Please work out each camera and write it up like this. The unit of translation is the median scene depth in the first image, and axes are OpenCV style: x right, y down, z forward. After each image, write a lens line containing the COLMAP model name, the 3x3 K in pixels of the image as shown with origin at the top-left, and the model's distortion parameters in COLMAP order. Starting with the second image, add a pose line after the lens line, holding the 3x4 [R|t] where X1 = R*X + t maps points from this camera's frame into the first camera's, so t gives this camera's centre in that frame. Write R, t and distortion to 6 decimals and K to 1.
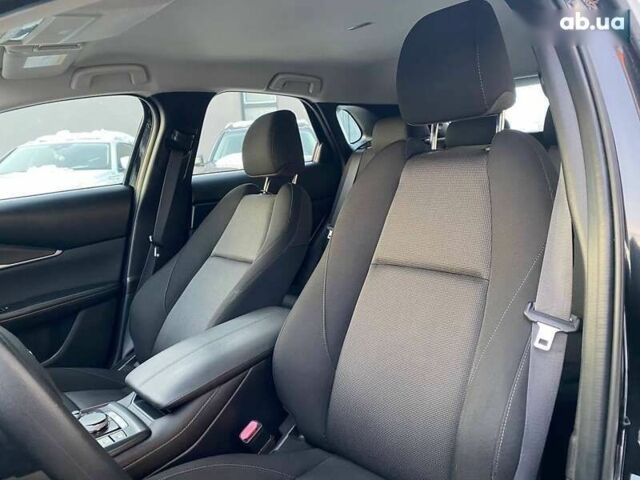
lens RADIAL K [[474.3, 0, 317.4], [0, 474.3, 231.8], [0, 0, 1]] dist [0.002294, -0.007941]
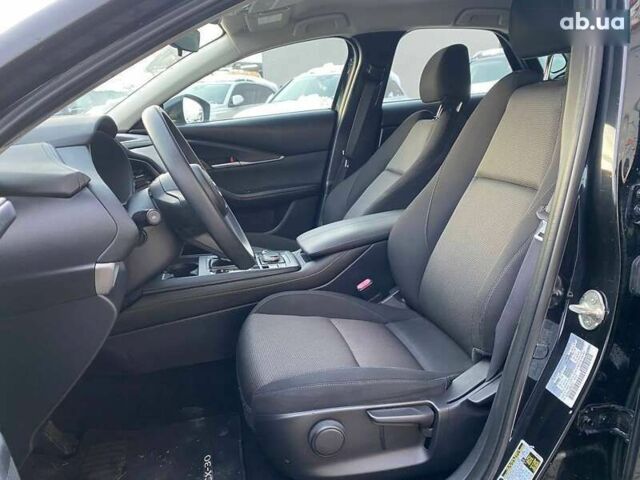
lens RADIAL K [[490.6, 0, 320.0], [0, 490.6, 240.0], [0, 0, 1]] dist [0.002927, -0.118236]
pose [[0.861796, 0.149086, -0.484852, 0.274653], [-0.076836, 0.983171, 0.165742, 0.032632], [0.501402, -0.105582, 0.858748, -0.202634]]
